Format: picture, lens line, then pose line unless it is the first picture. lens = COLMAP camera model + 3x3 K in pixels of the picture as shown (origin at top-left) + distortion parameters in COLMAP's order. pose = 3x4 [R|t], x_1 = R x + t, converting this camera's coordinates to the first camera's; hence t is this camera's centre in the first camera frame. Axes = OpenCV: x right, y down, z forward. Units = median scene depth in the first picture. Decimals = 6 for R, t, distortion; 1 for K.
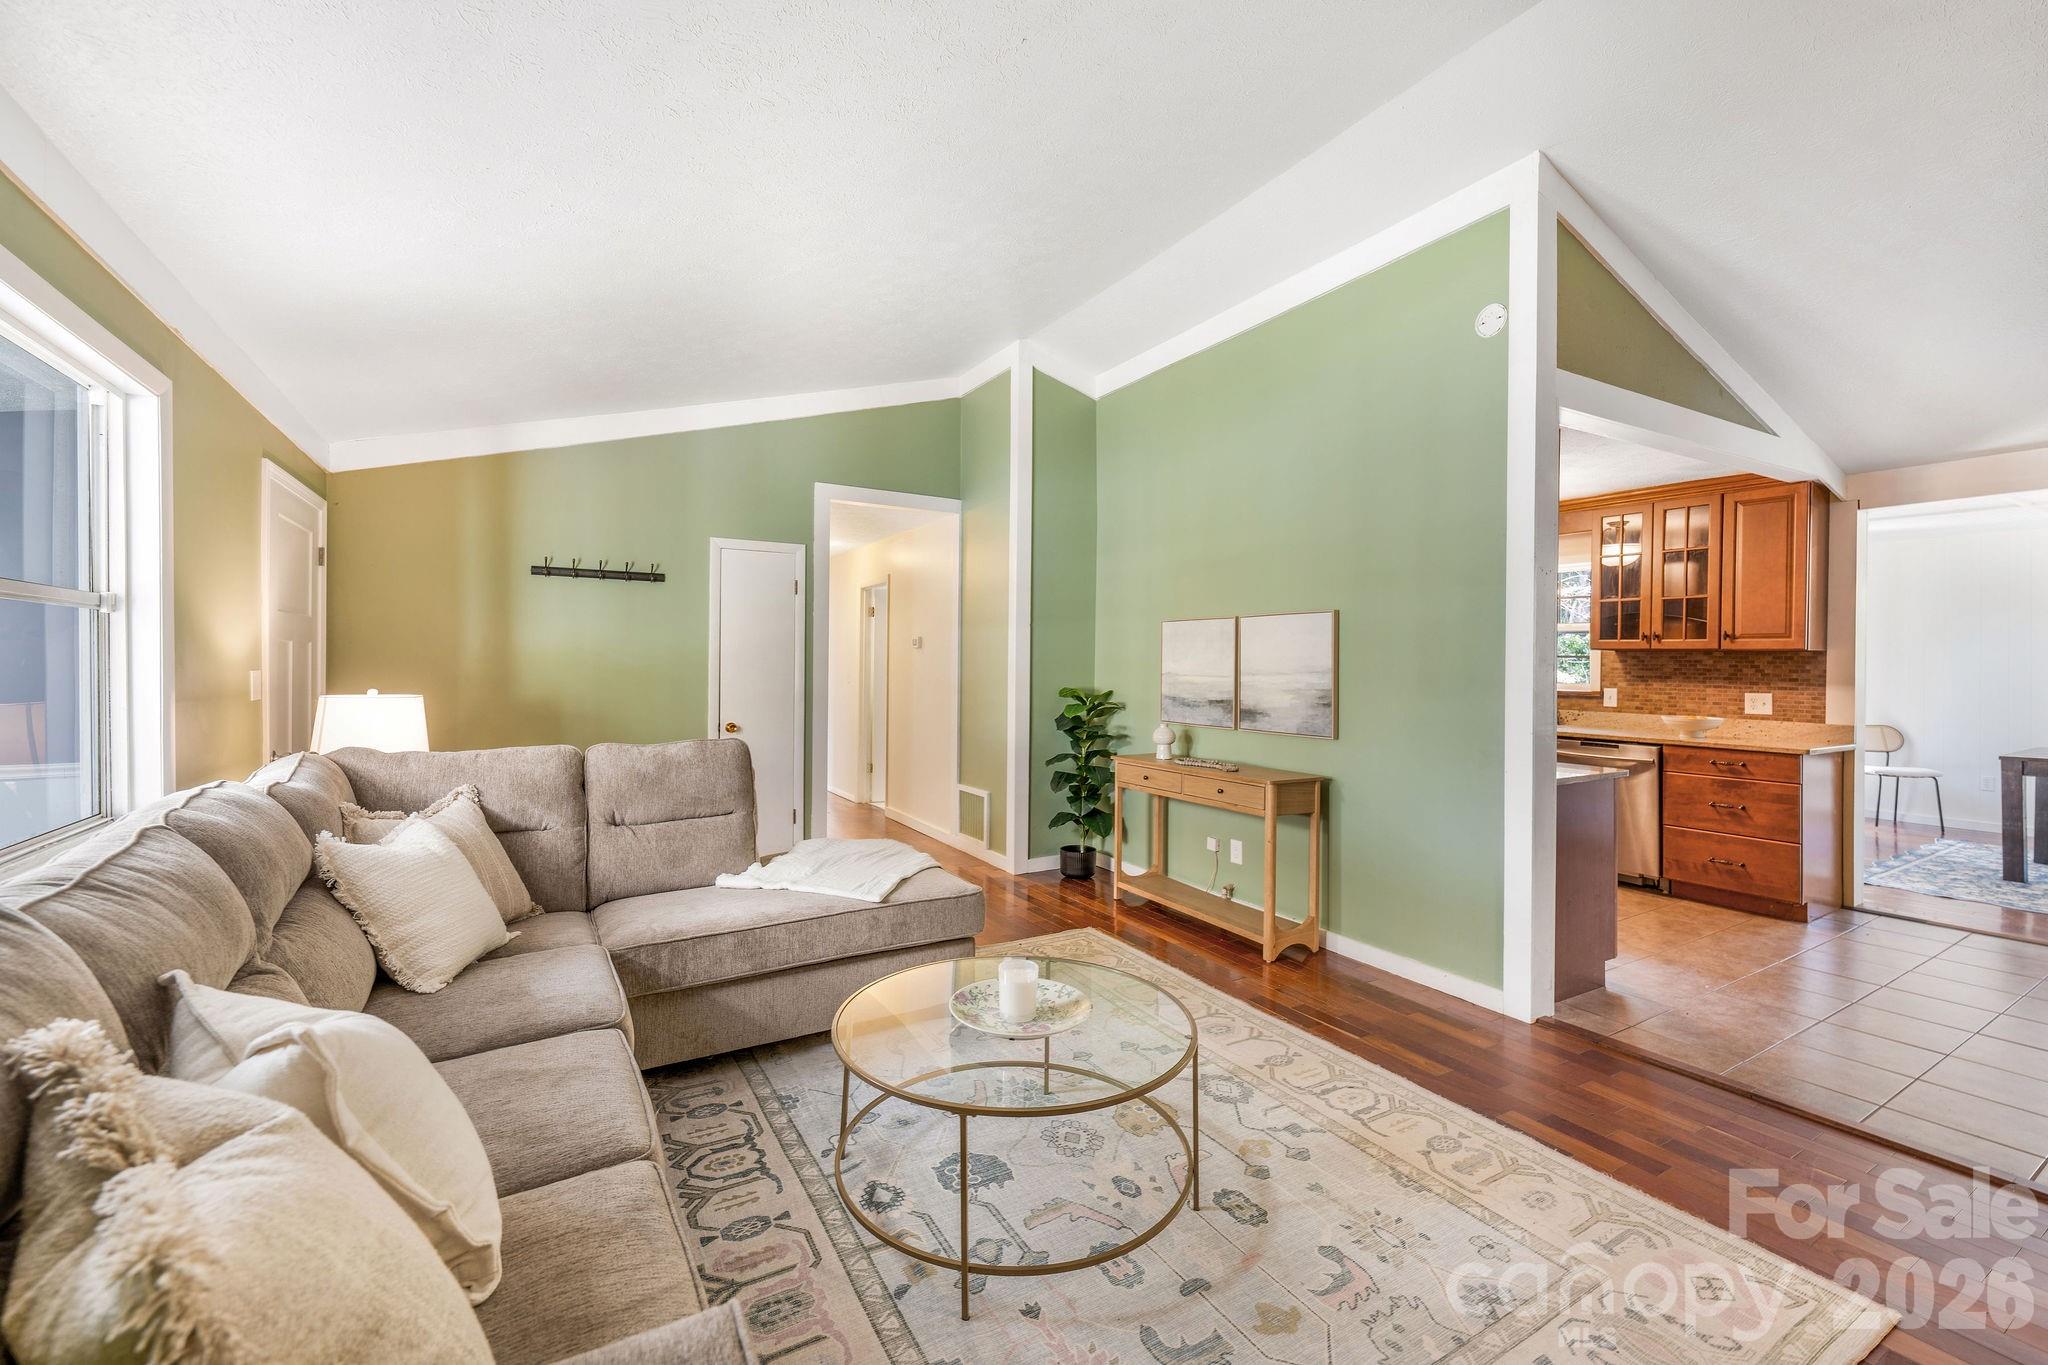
lens RADIAL K [[840.1, 0, 1021.7], [0, 840.1, 669.2], [0, 0, 1]] dist [-0.002952, -0.000406]
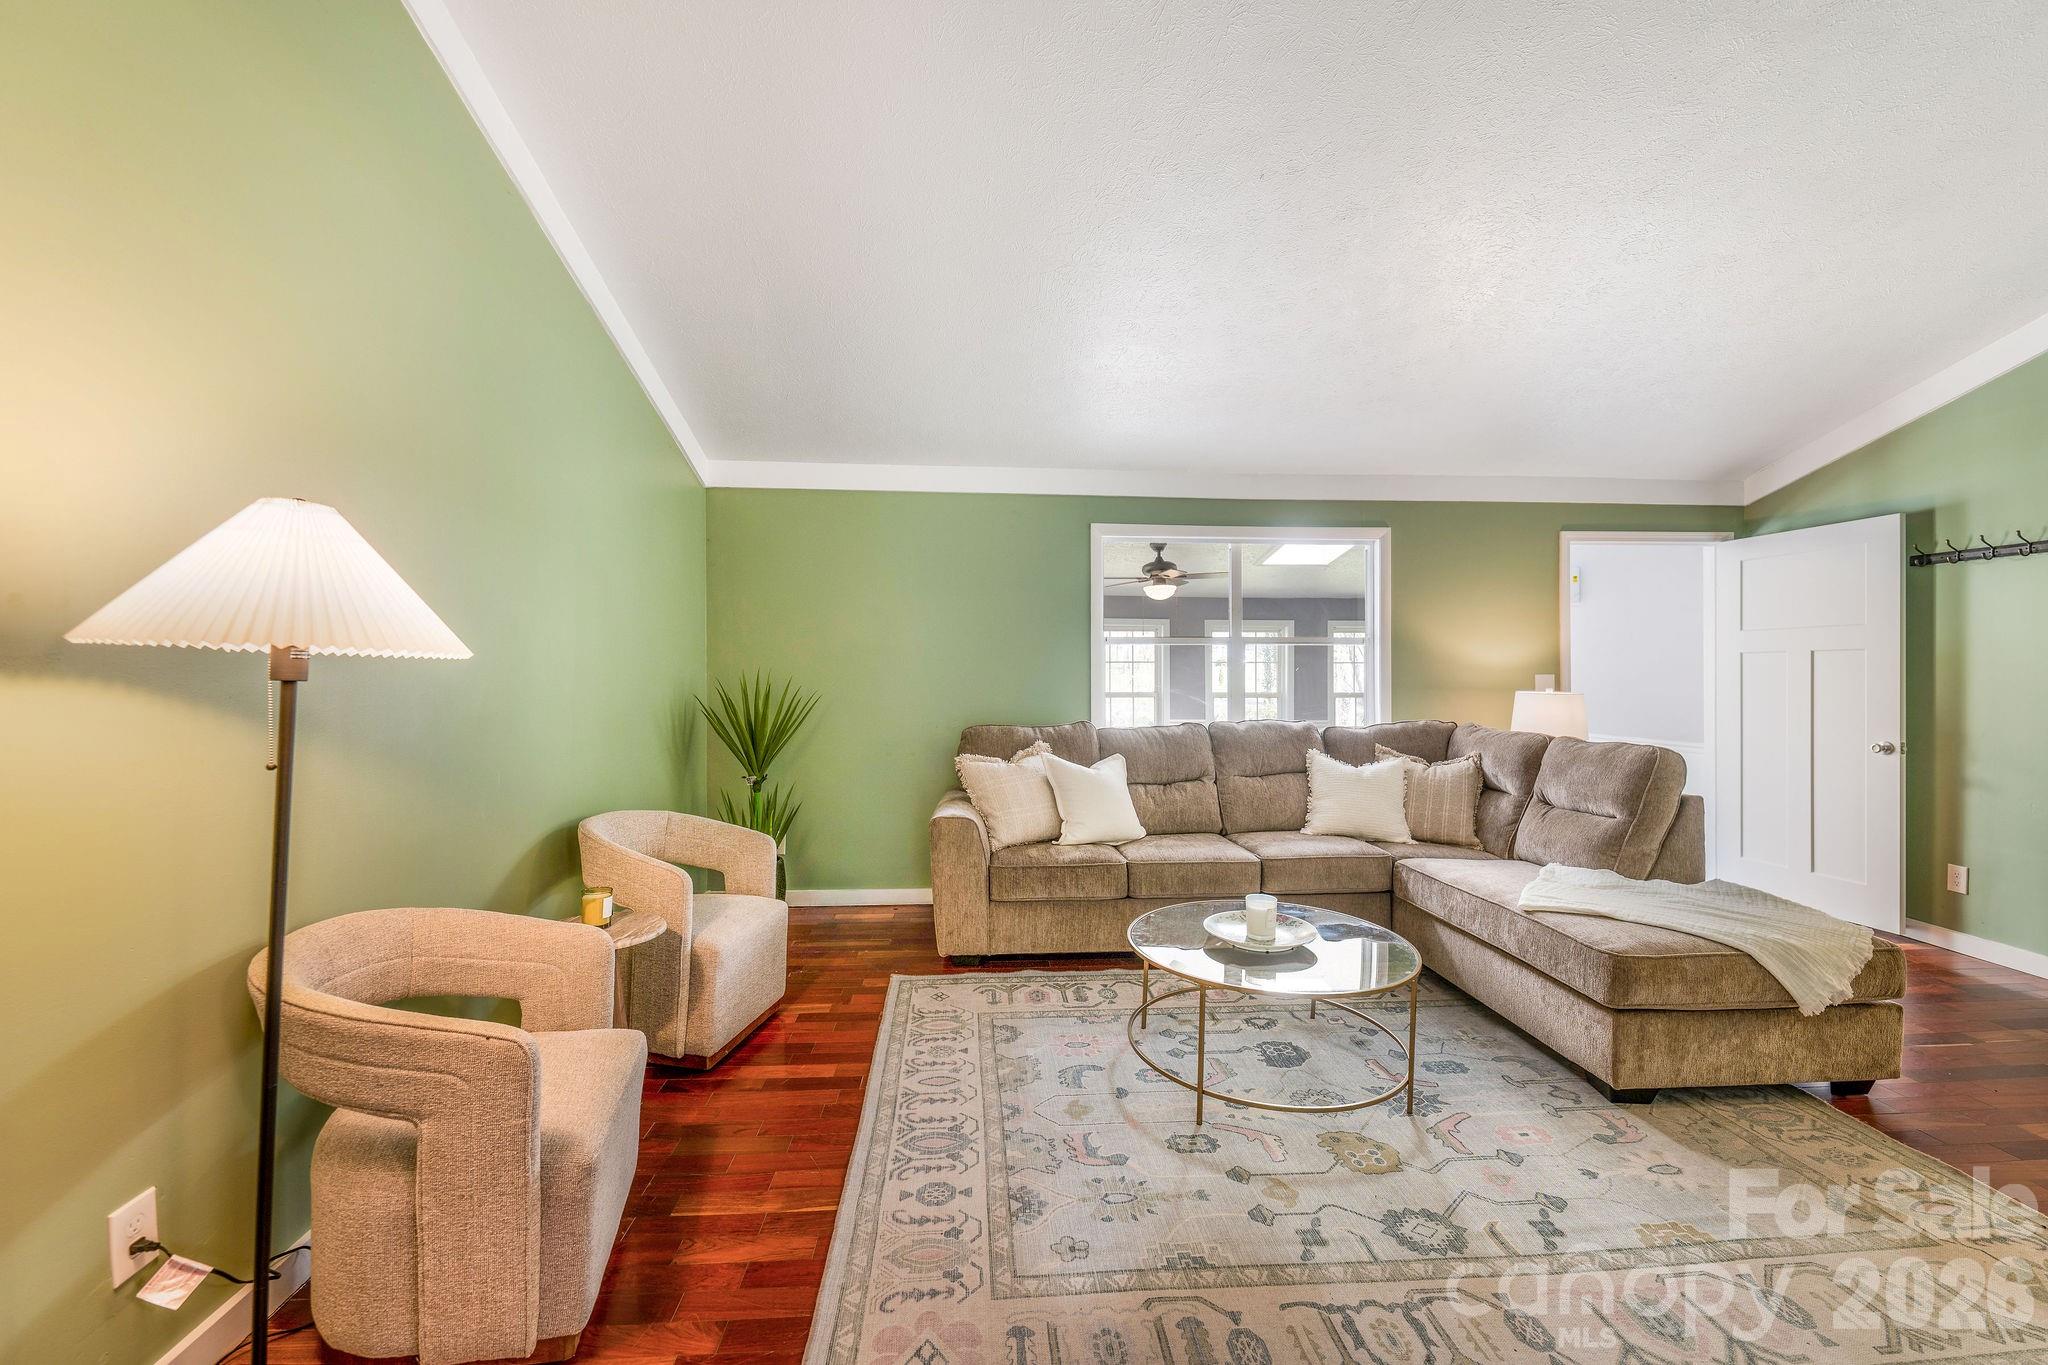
lens RADIAL K [[840.1, 0, 1022.3], [0, 840.1, 672.7], [0, 0, 1]] dist [-0.002952, -0.000406]
pose [[-0.446302, -0.000421, -0.894882, 1.242819], [-0.014999, 0.999863, 0.007010, -0.000464], [0.894757, 0.016551, -0.446247, 1.162111]]
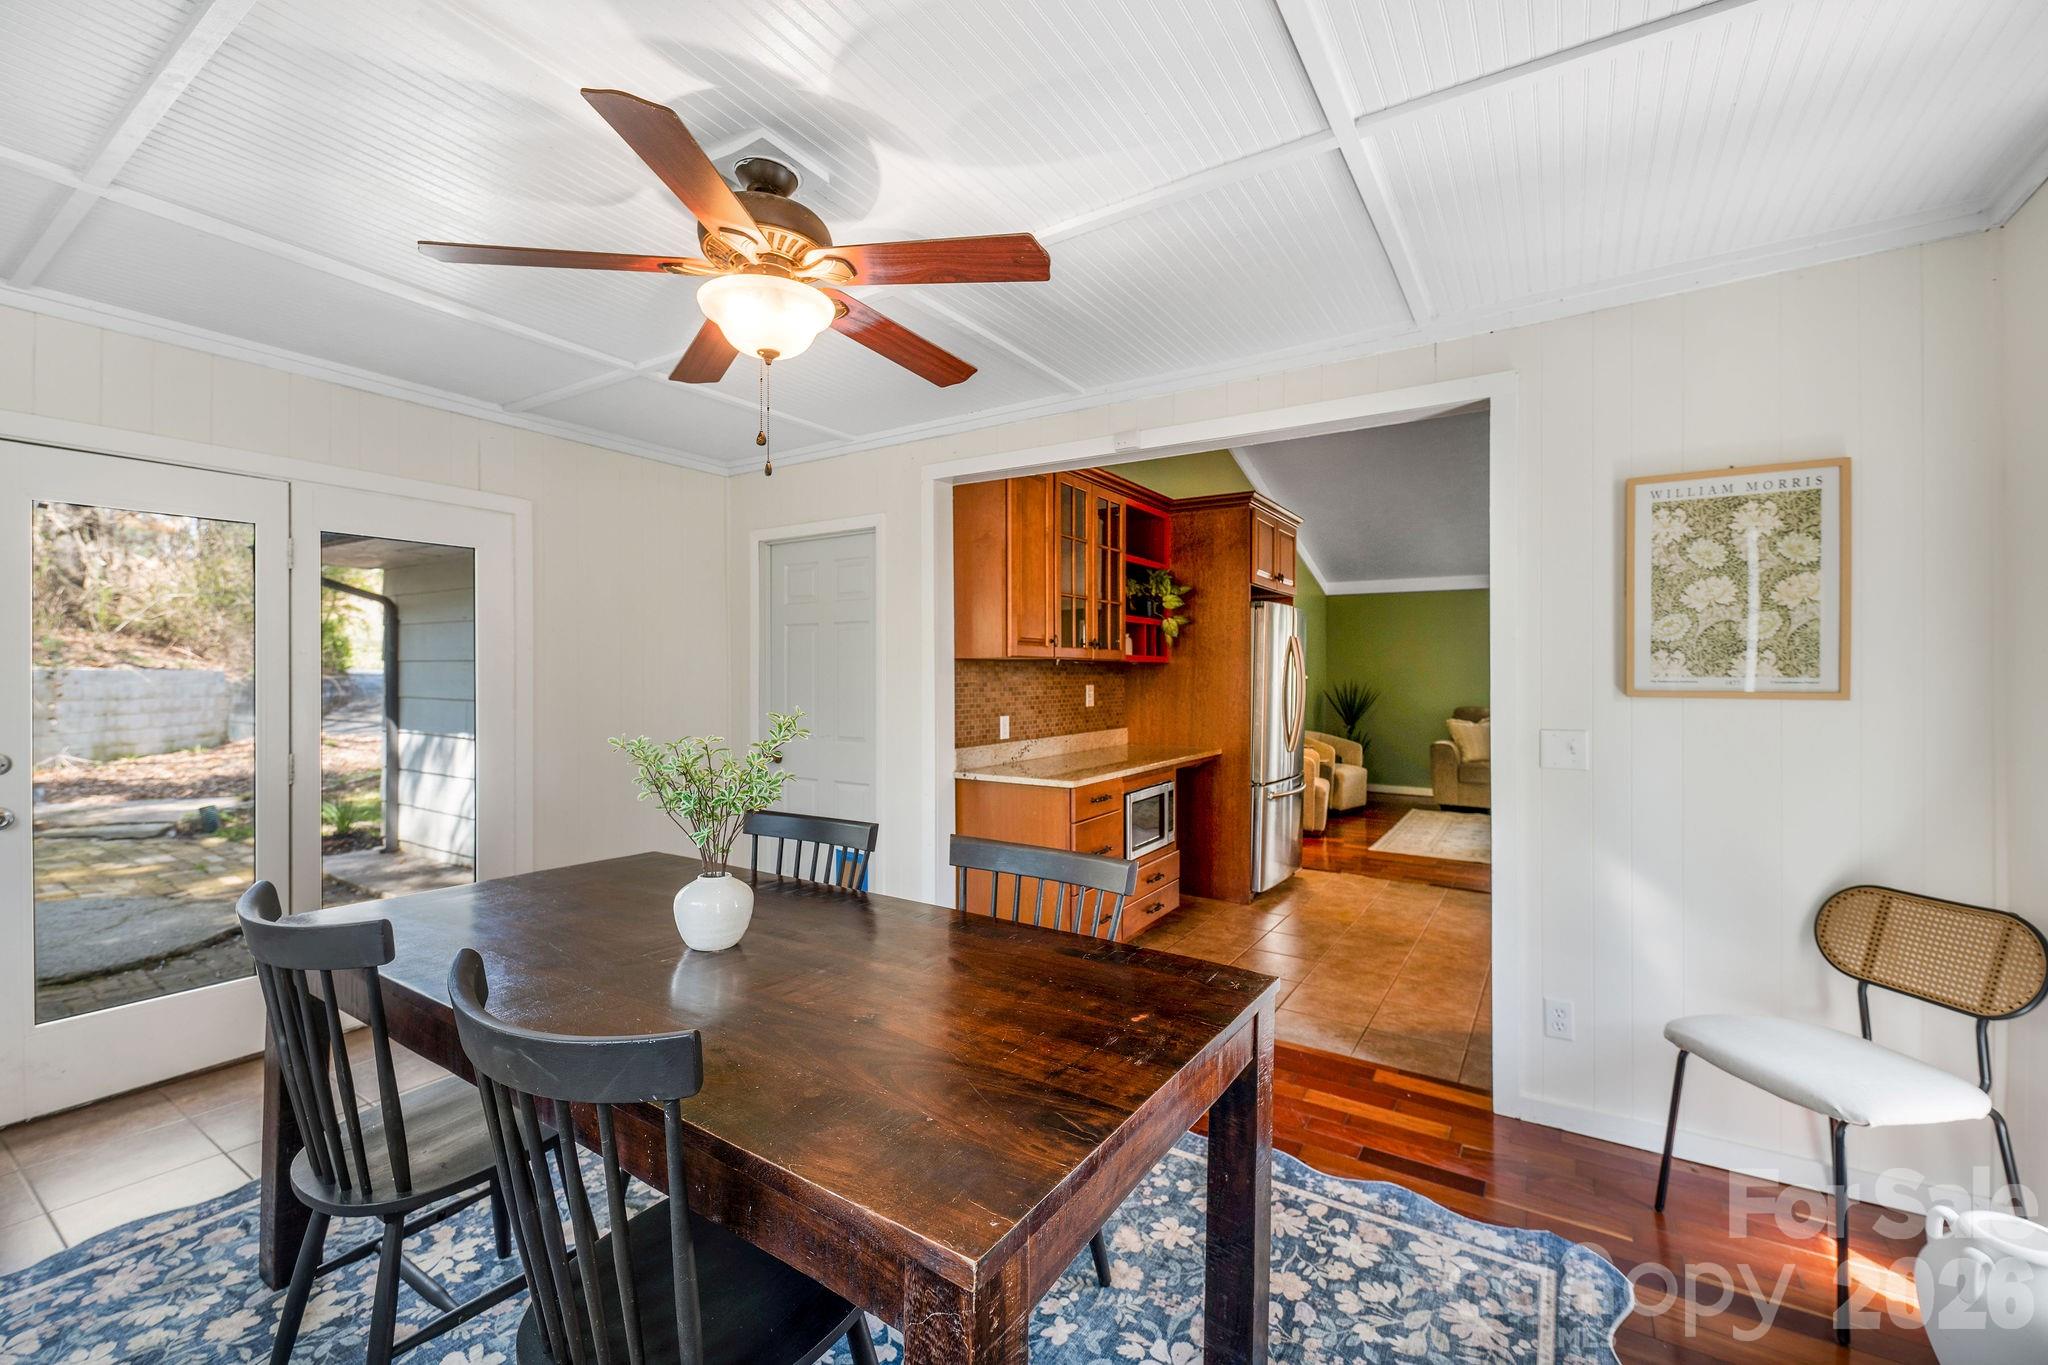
lens RADIAL K [[840.1, 0, 1026.0], [0, 840.1, 678.0], [0, 0, 1]] dist [-0.002952, -0.000406]
pose [[-0.892660, -0.002217, -0.450725, 1.809436], [-0.009926, 0.999842, 0.014742, -0.010989], [0.450621, 0.017634, -0.892541, 1.646298]]
